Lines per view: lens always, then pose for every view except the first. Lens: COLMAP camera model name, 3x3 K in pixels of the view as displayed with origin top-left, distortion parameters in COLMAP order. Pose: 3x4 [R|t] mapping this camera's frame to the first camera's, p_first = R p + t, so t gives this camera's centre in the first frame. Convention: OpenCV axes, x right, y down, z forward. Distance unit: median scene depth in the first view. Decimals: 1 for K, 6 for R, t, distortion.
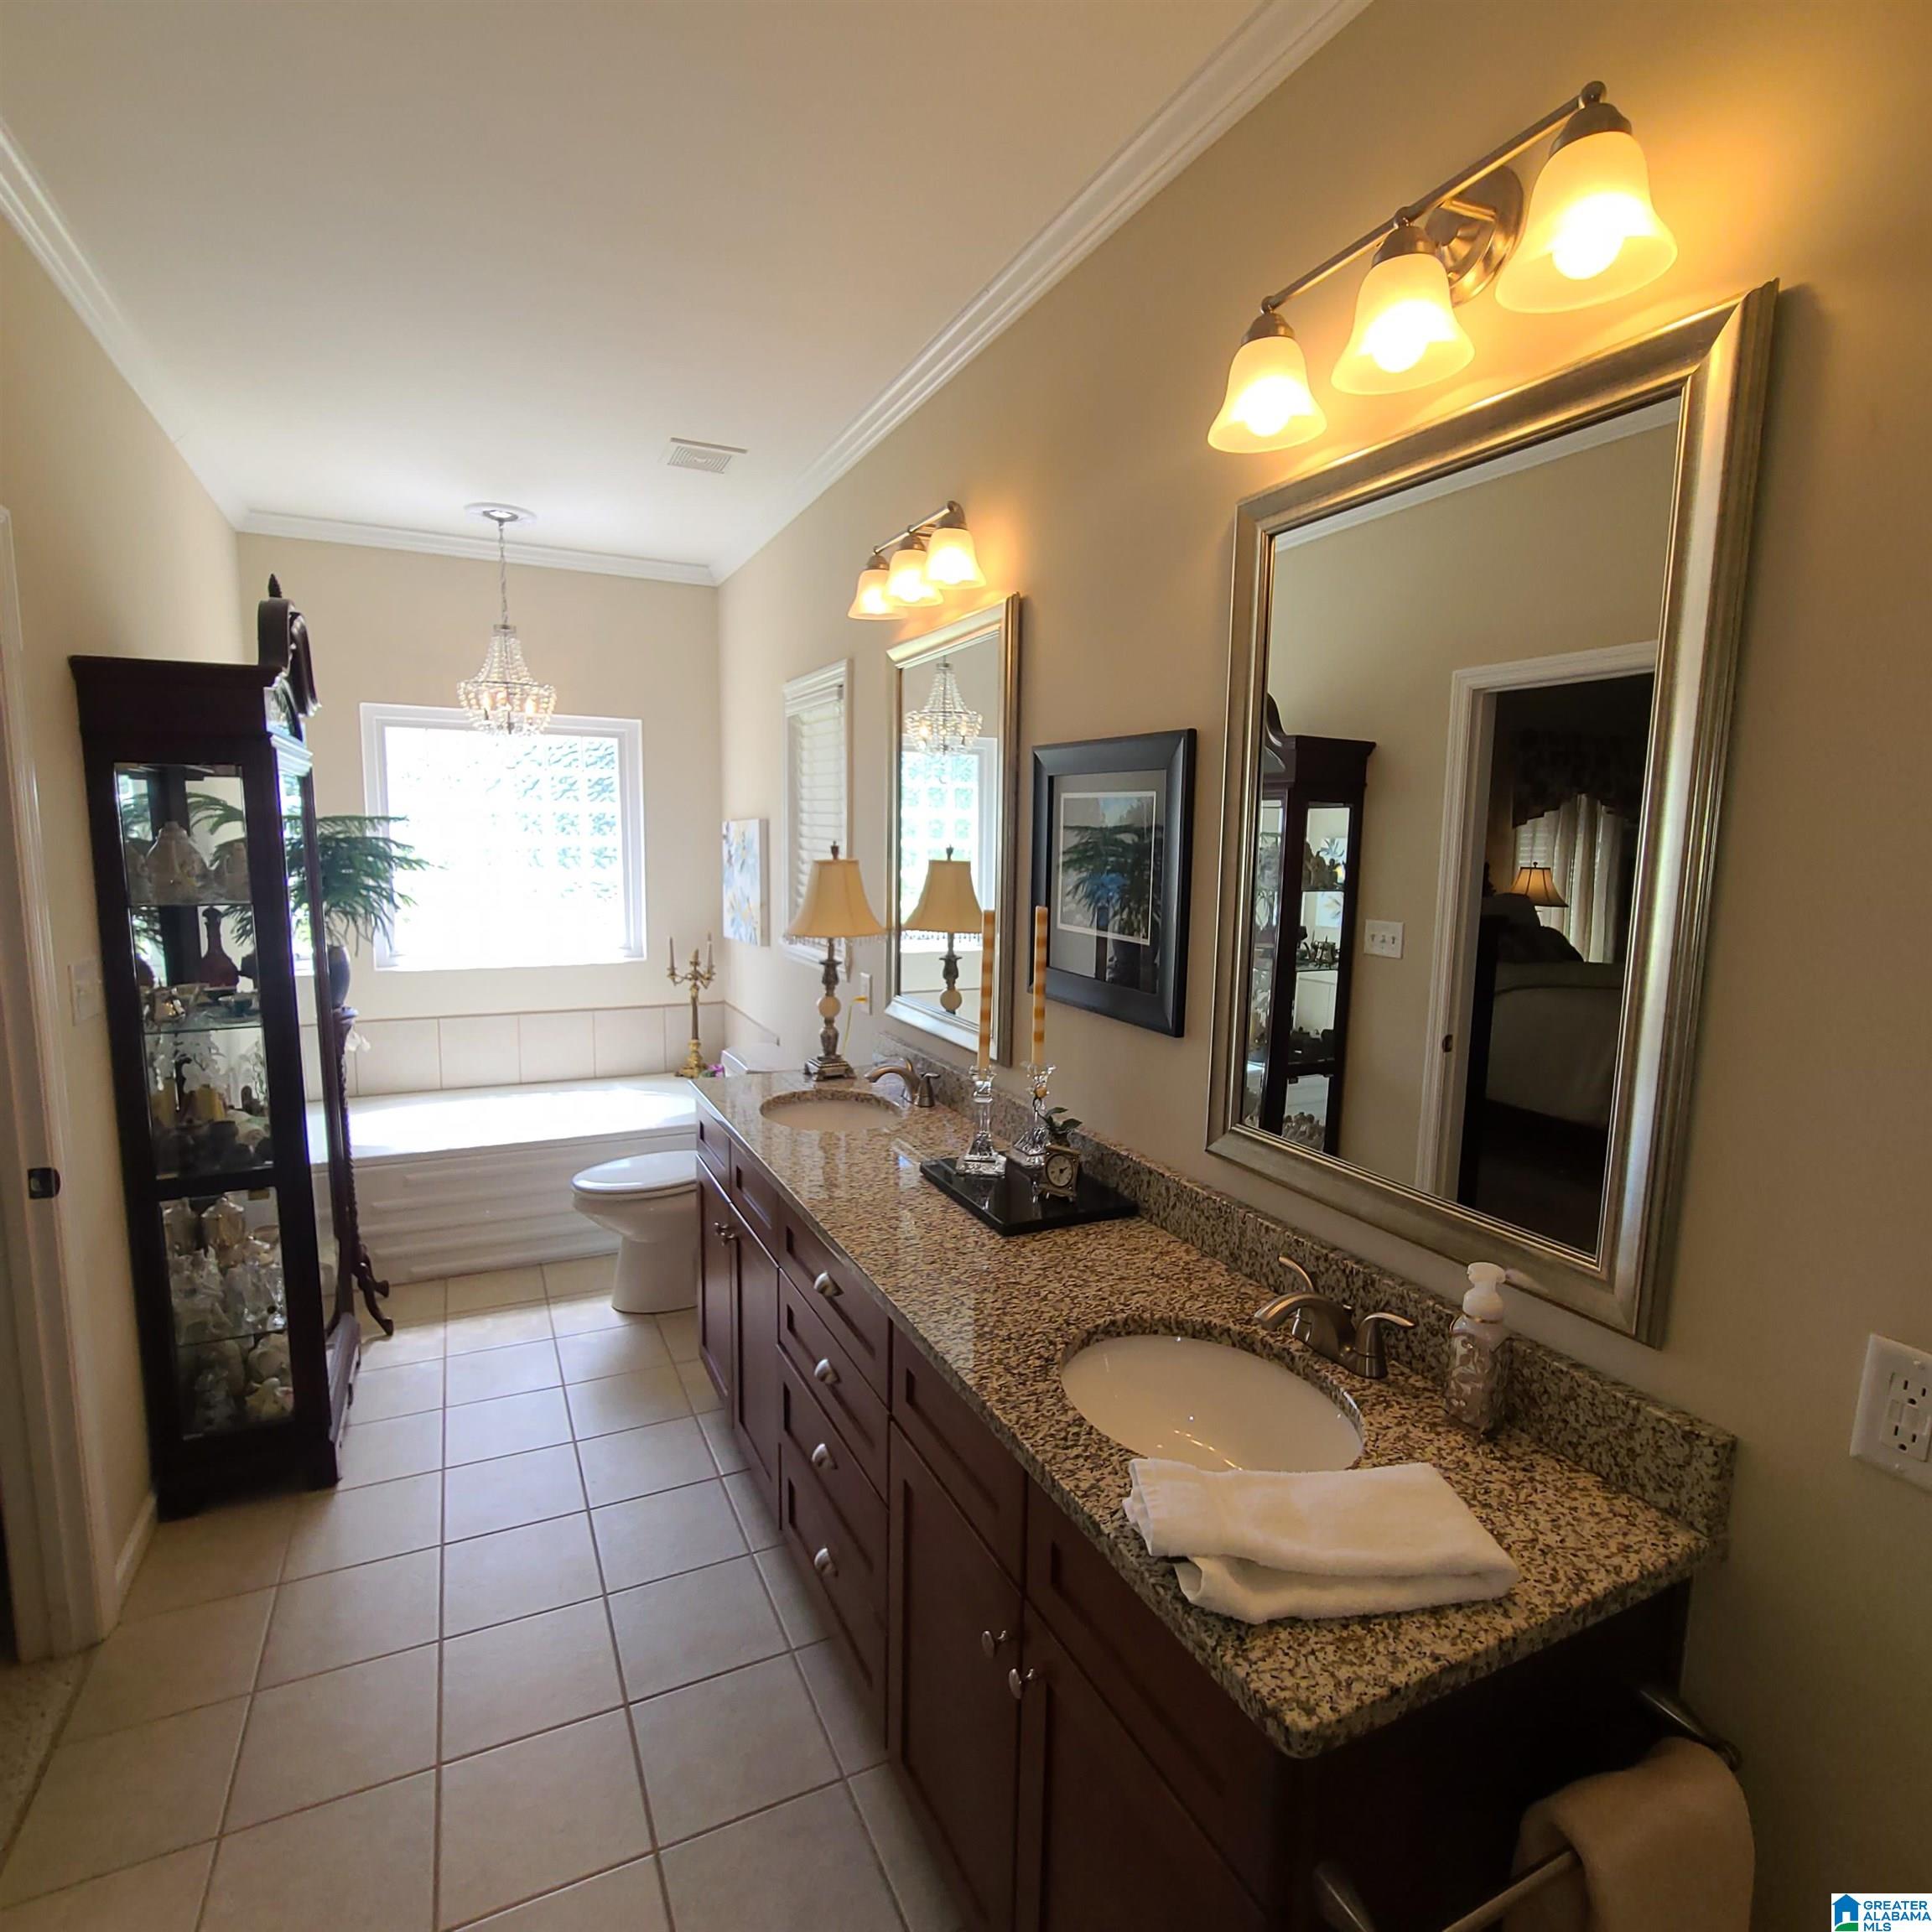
lens RADIAL K [[1053.6, 0, 962.6], [0, 1053.6, 978.5], [0, 0, 1]] dist [-0.001661, -0.000143]
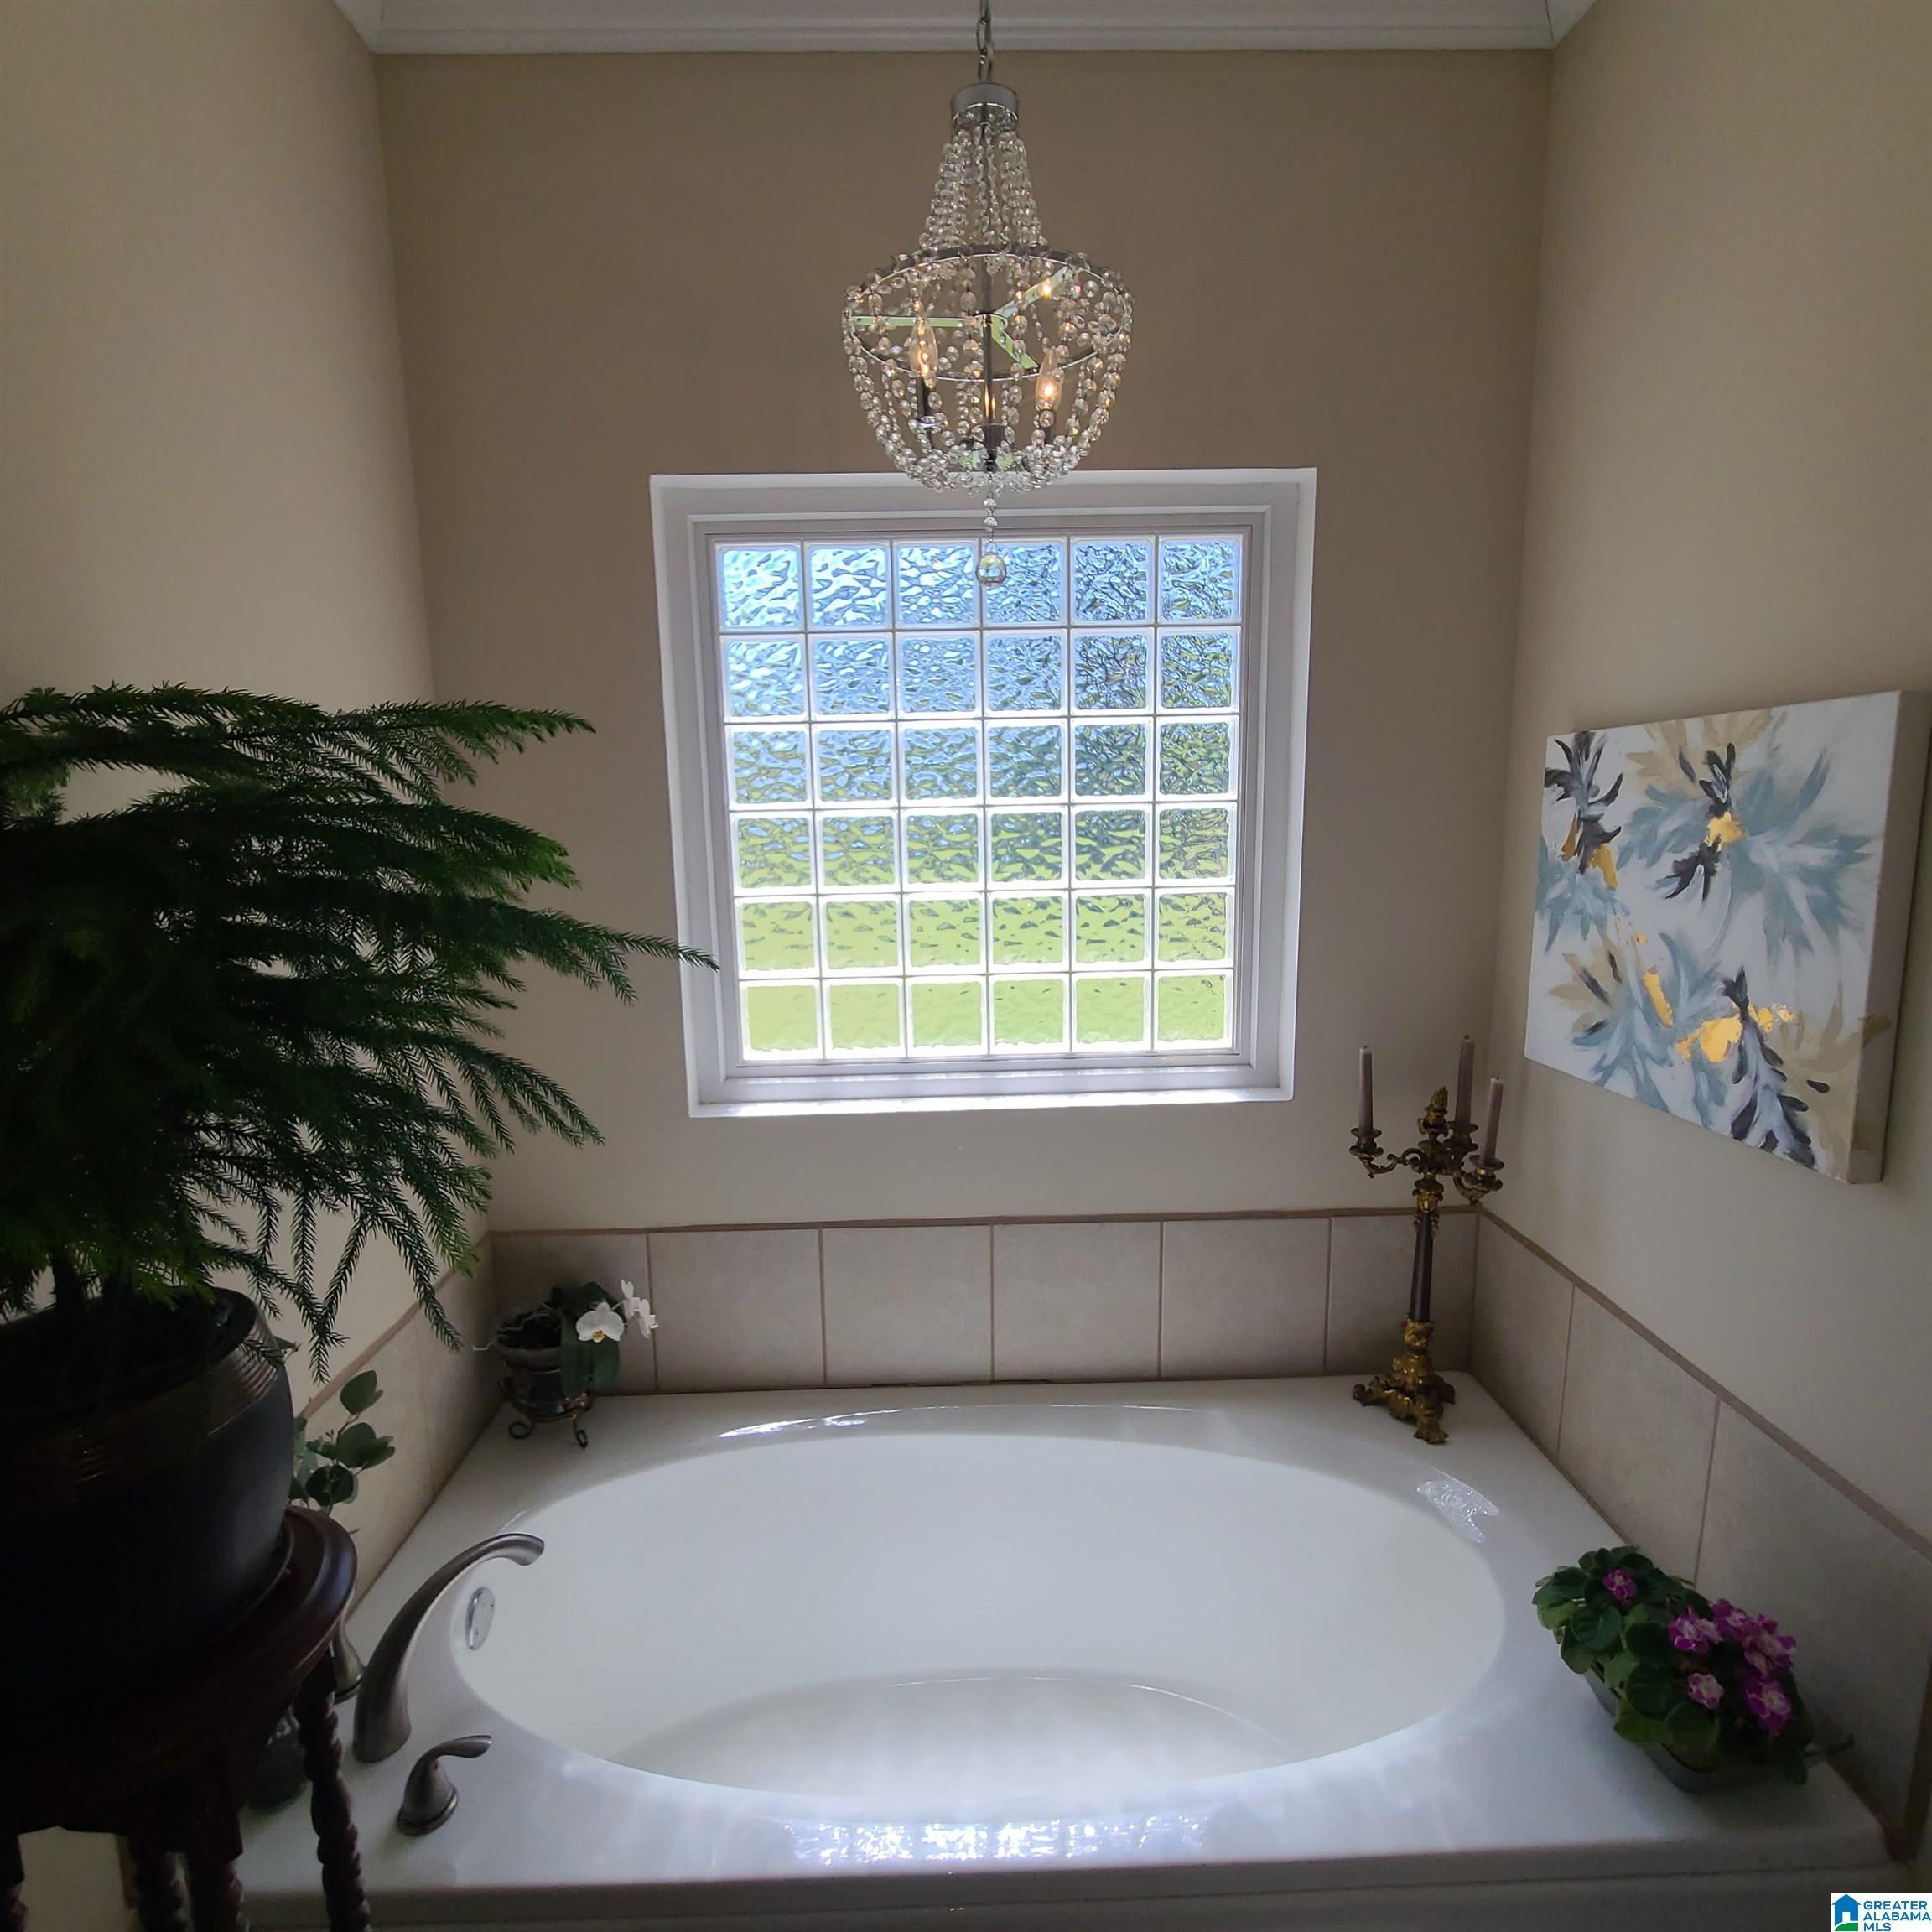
lens RADIAL K [[1053.6, 0, 962.6], [0, 1053.6, 978.5], [0, 0, 1]] dist [-0.001661, -0.000143]
pose [[0.914740, 0.034470, -0.402570, -0.261753], [-0.020035, 0.998998, 0.040014, -0.078108], [0.403546, -0.028537, 0.914514, 0.602238]]
